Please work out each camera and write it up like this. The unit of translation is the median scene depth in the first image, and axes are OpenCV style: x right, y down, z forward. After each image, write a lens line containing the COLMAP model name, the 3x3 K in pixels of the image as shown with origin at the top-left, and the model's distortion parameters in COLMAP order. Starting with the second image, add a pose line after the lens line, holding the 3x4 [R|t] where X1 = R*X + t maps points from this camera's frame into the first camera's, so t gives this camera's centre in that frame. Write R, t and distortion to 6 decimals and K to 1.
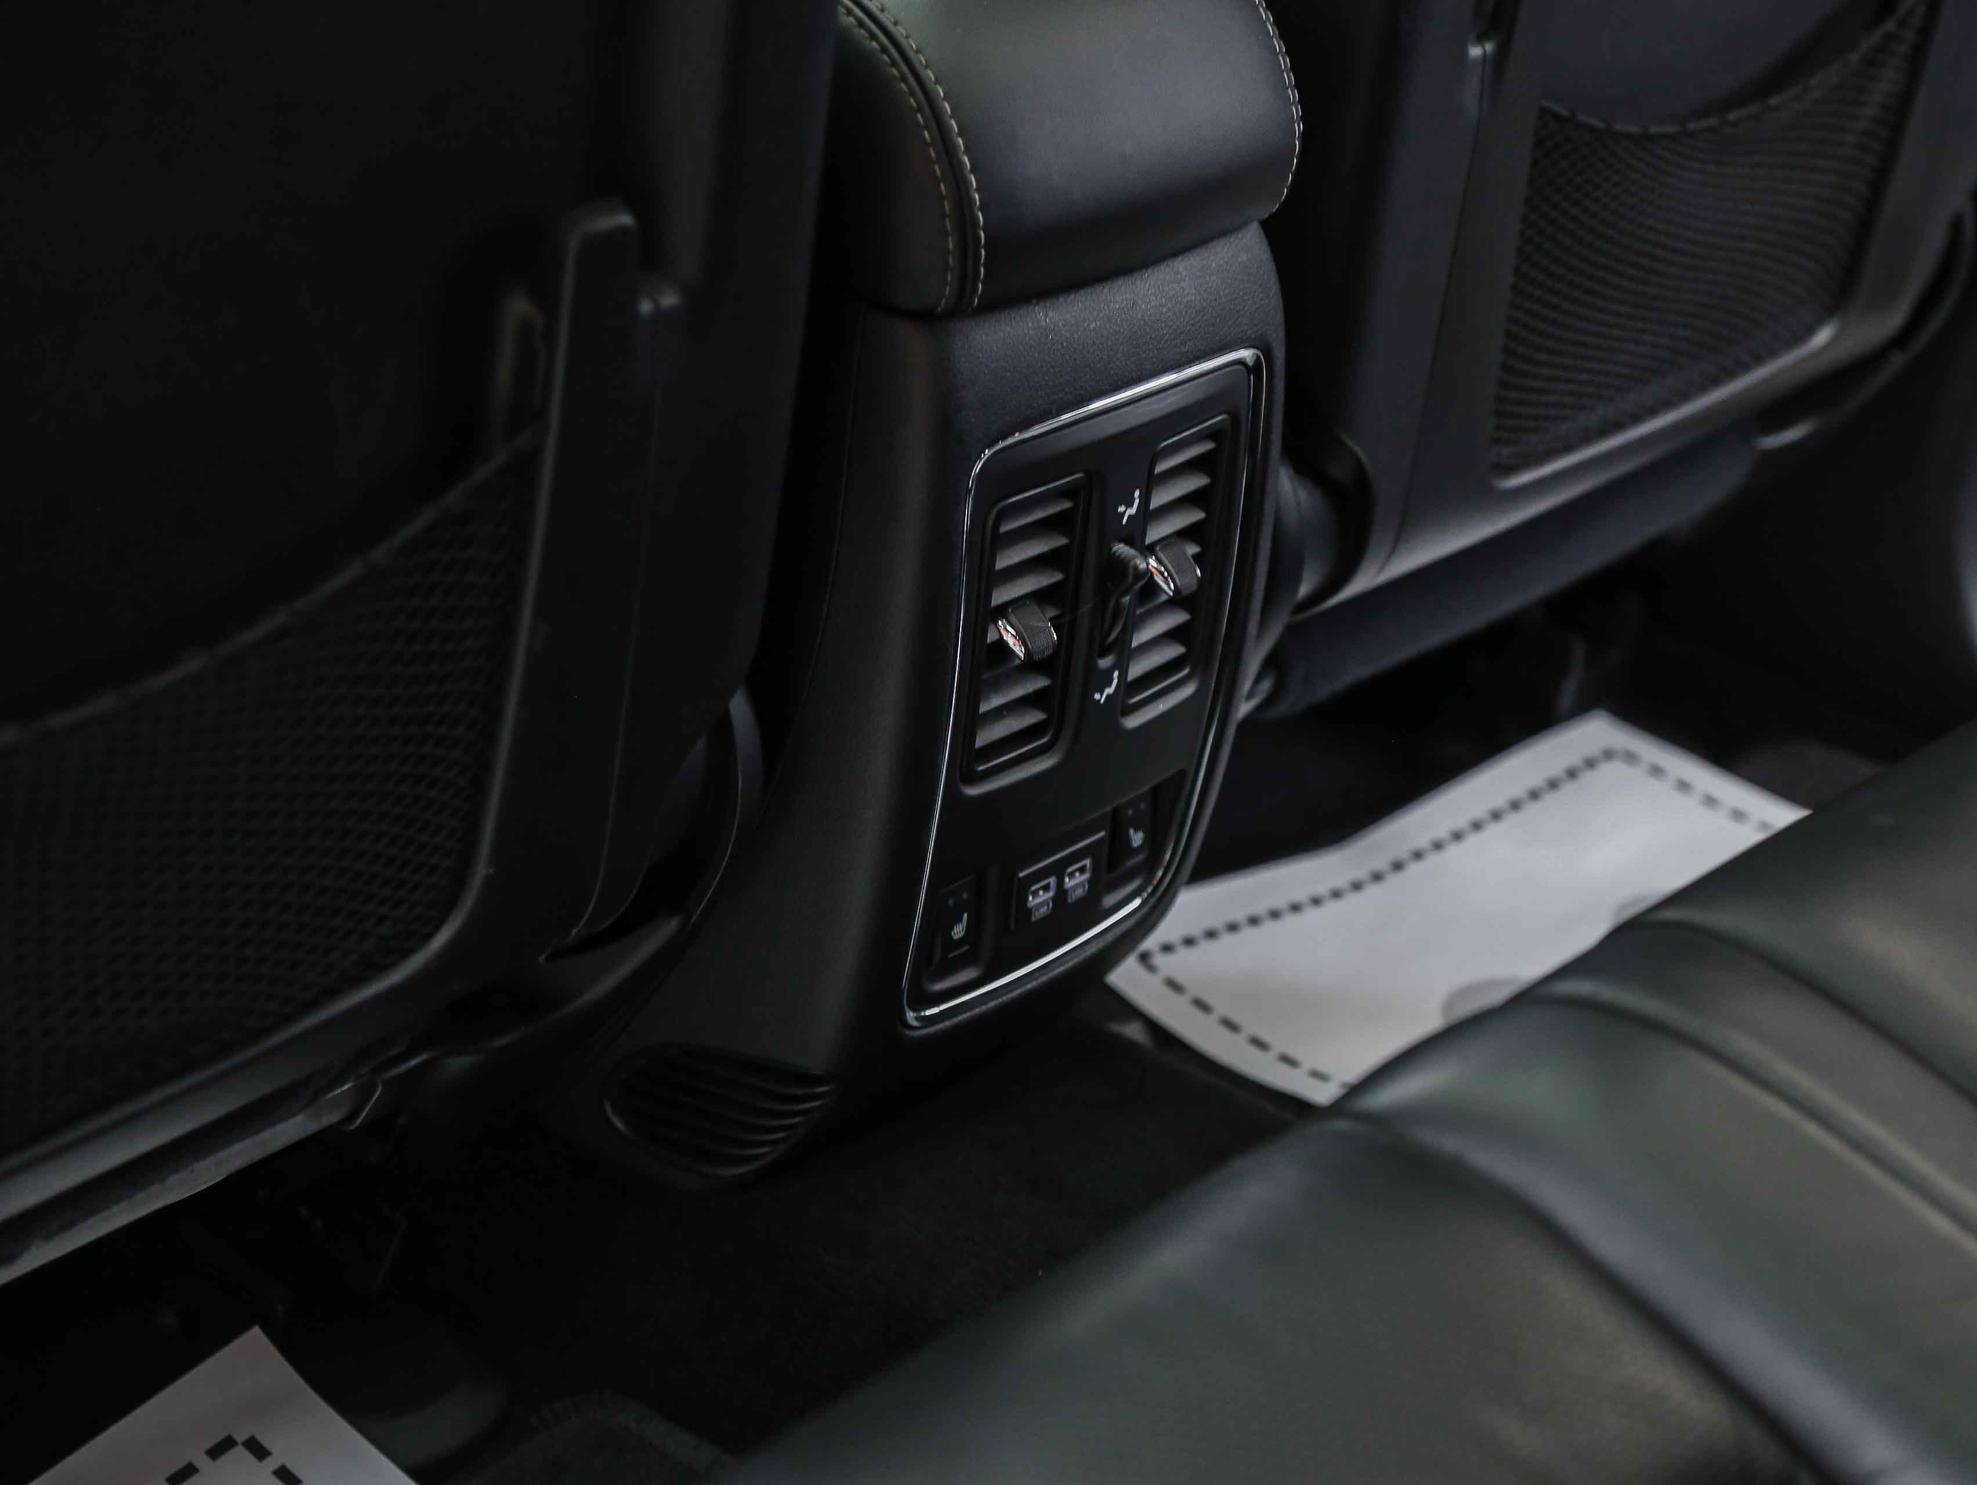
lens RADIAL K [[3872.6, 0, 999.7], [0, 3872.6, 761.2], [0, 0, 1]] dist [0.236970, 0.000000]
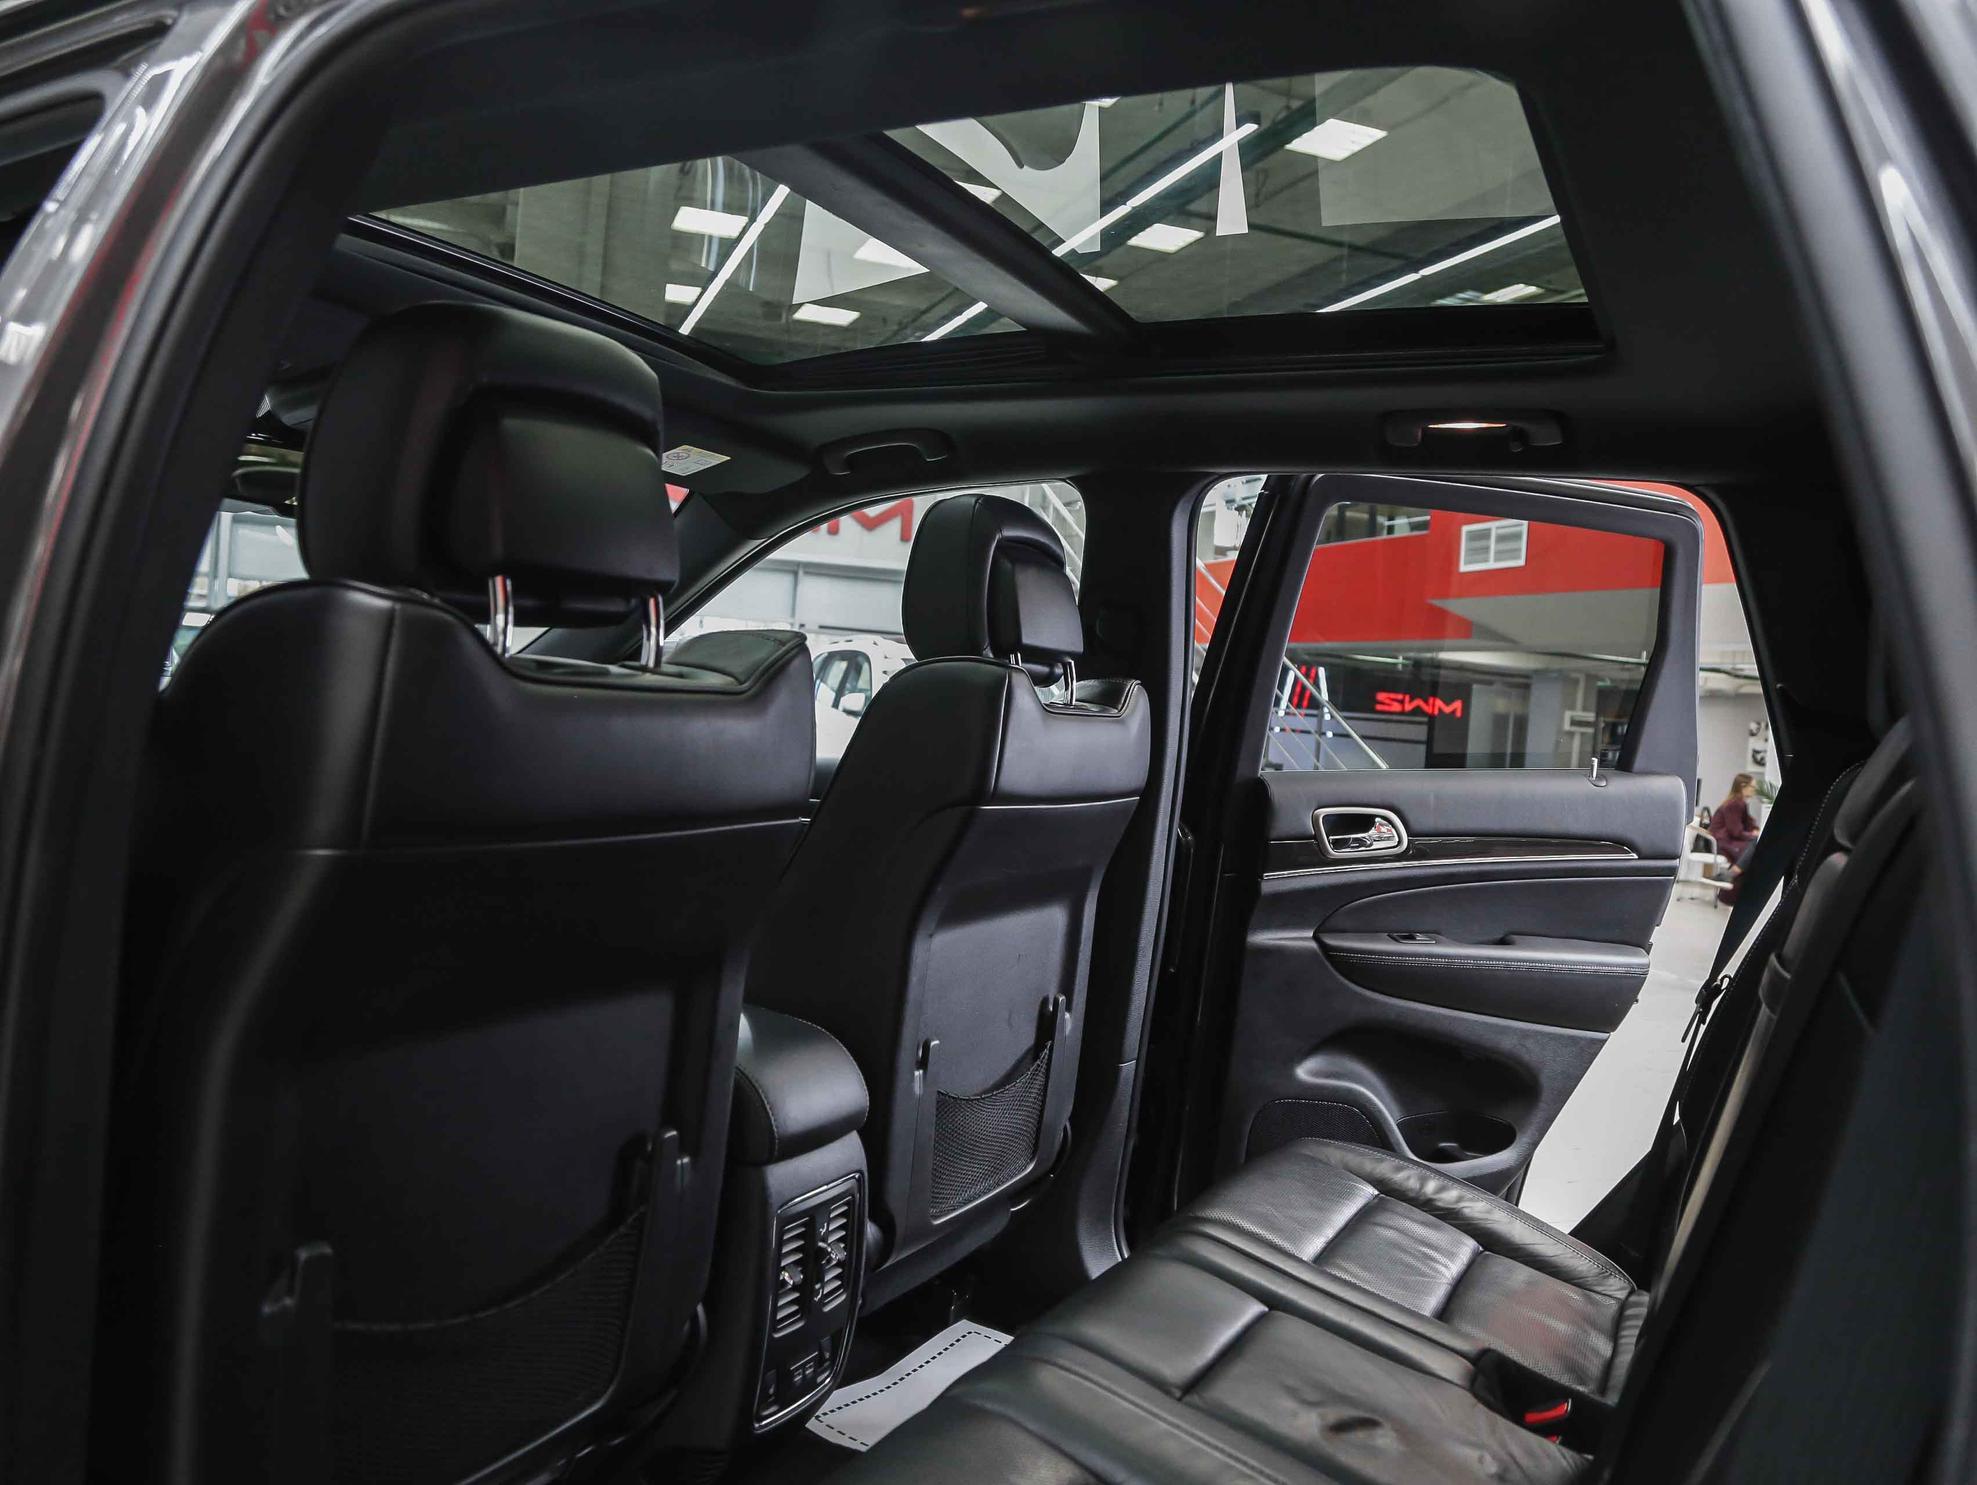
lens RADIAL K [[1531.1, 0, 980.9], [0, 1531.1, 752.1], [0, 0, 1]] dist [-0.106286, 0.039337]
pose [[0.976123, -0.029489, 0.215206, -0.083458], [0.113303, 0.914405, -0.388620, 0.060938], [-0.185325, 0.403725, 0.895913, -0.188337]]
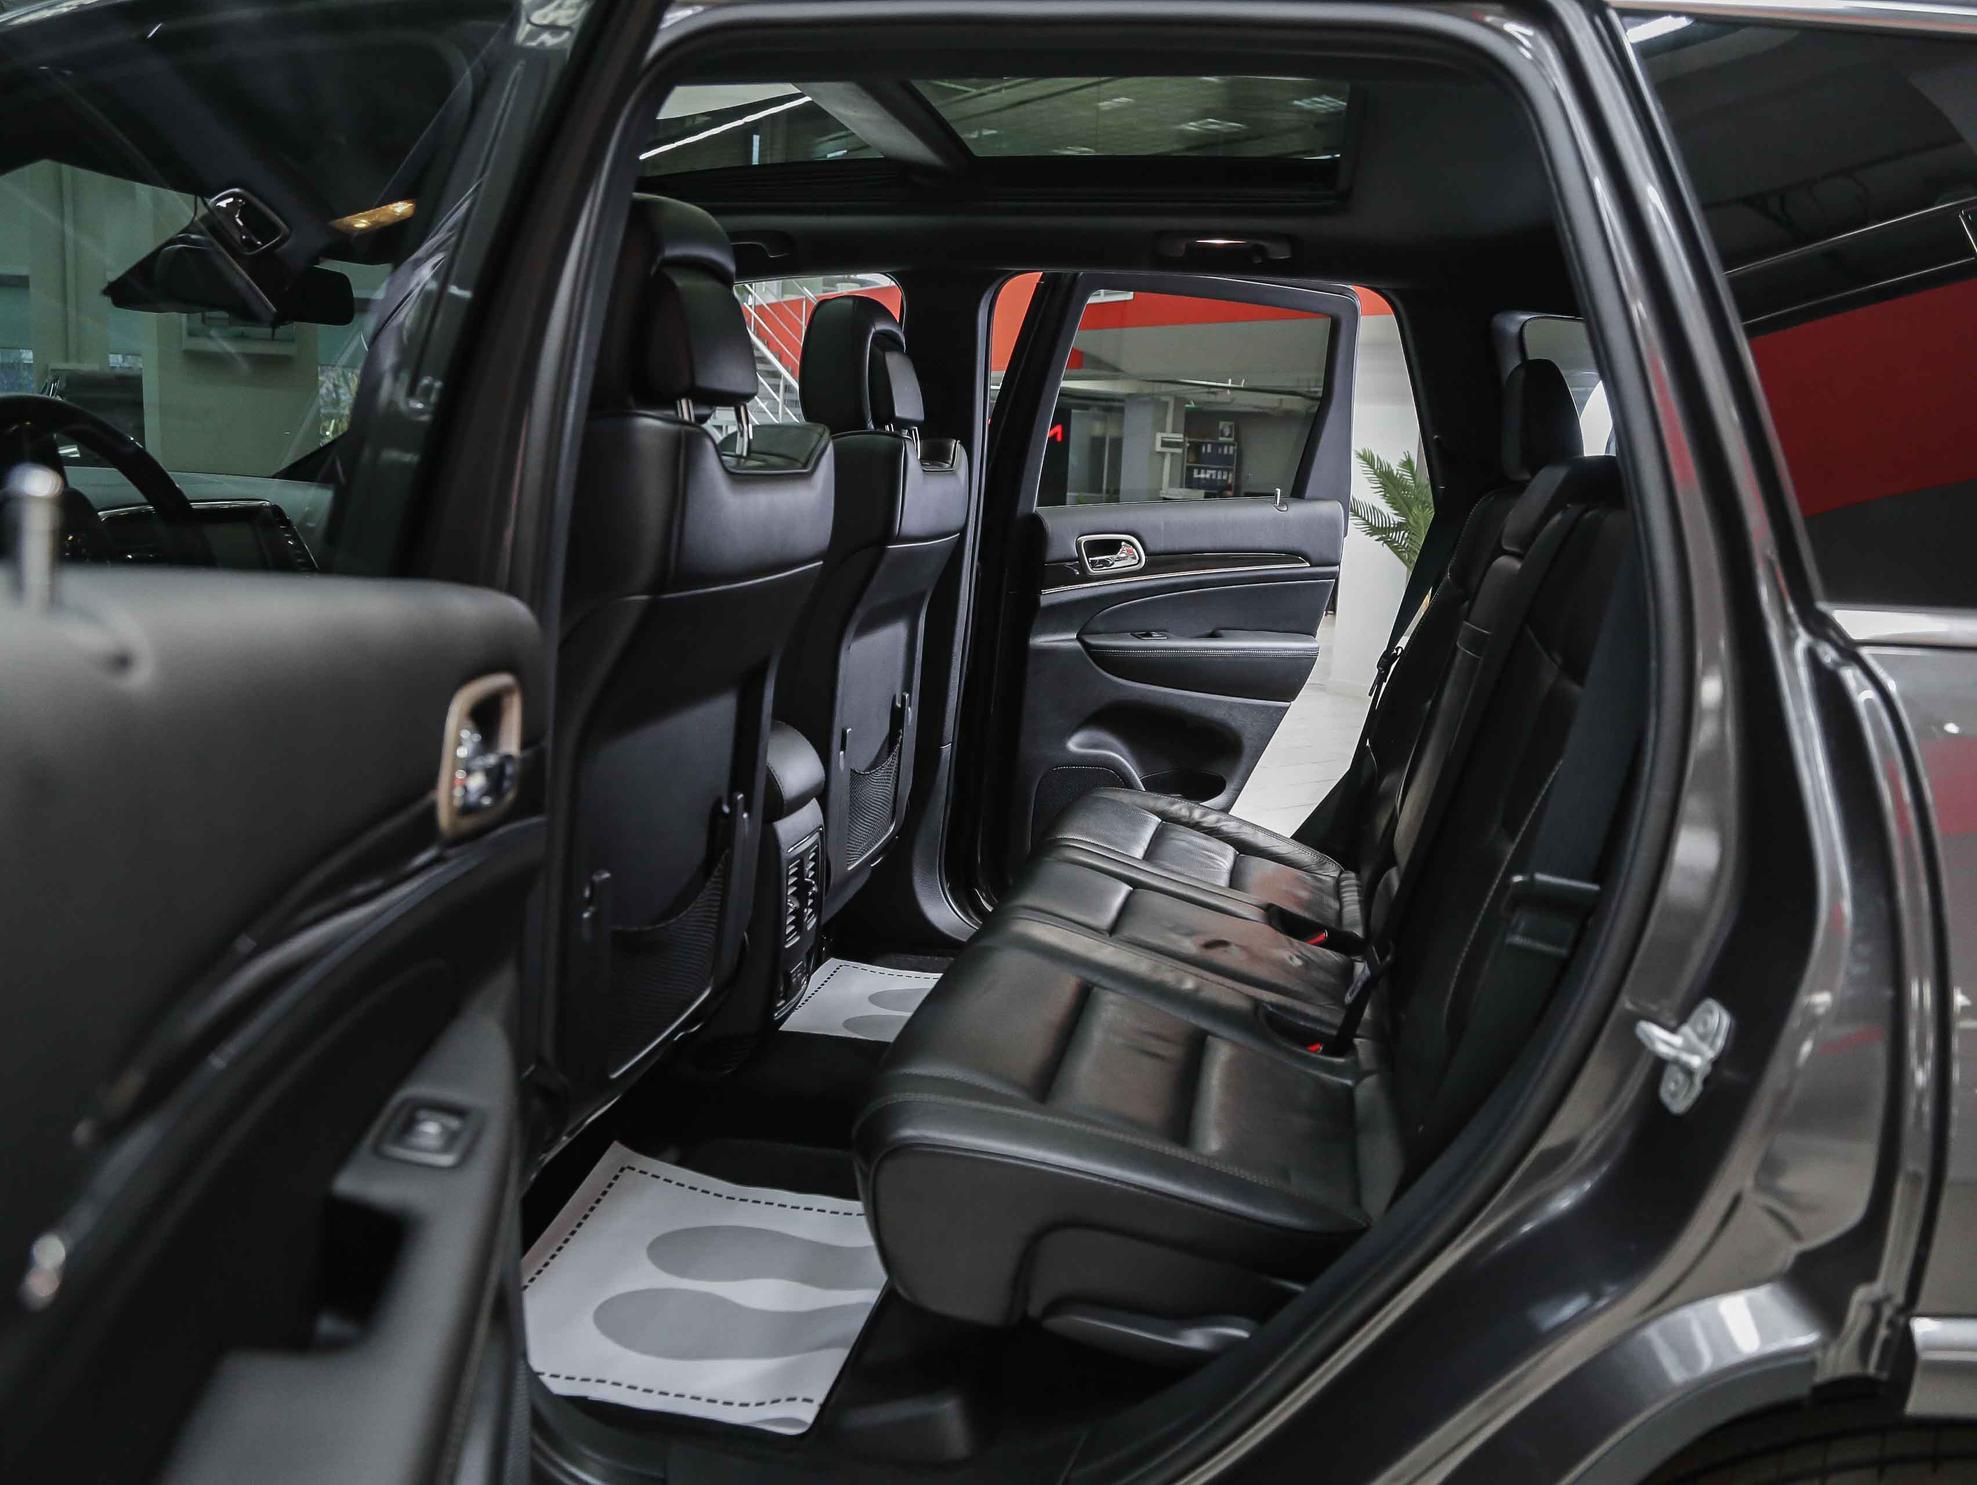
lens RADIAL K [[1531.1, 0, 985.3], [0, 1531.1, 737.6], [0, 0, 1]] dist [-0.106286, 0.039337]
pose [[0.882118, -0.135686, 0.451063, -0.476580], [0.241173, 0.952672, -0.185071, 0.135060], [-0.404603, 0.272039, 0.873093, -0.453586]]
